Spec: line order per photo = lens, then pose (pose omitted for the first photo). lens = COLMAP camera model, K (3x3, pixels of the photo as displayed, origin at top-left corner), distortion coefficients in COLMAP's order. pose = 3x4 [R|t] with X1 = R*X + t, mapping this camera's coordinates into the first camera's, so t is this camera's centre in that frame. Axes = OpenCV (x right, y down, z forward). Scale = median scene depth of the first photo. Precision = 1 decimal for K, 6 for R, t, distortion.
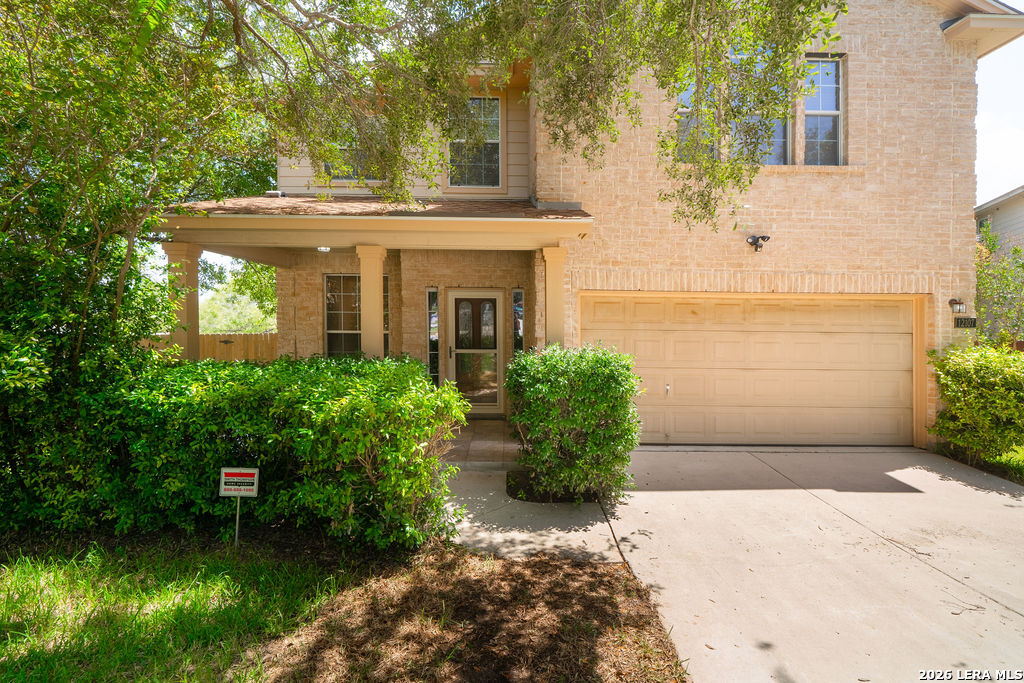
lens RADIAL K [[455.5, 0, 500.5], [0, 455.5, 318.2], [0, 0, 1]] dist [0.002884, -0.000062]
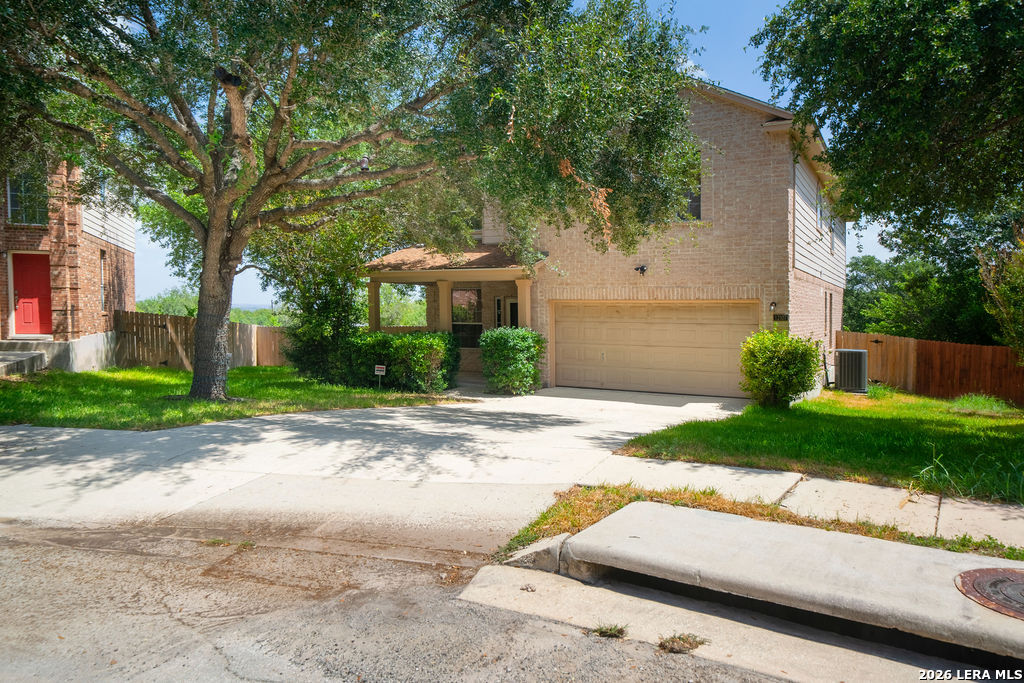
lens RADIAL K [[707.1, 0, 514.8], [0, 707.1, 339.9], [0, 0, 1]] dist [0.008636, -0.002342]
pose [[0.883203, 0.015261, -0.468742, 1.351323], [-0.001396, 0.999552, 0.029913, 0.014706], [0.468989, -0.025765, 0.882828, -1.519221]]
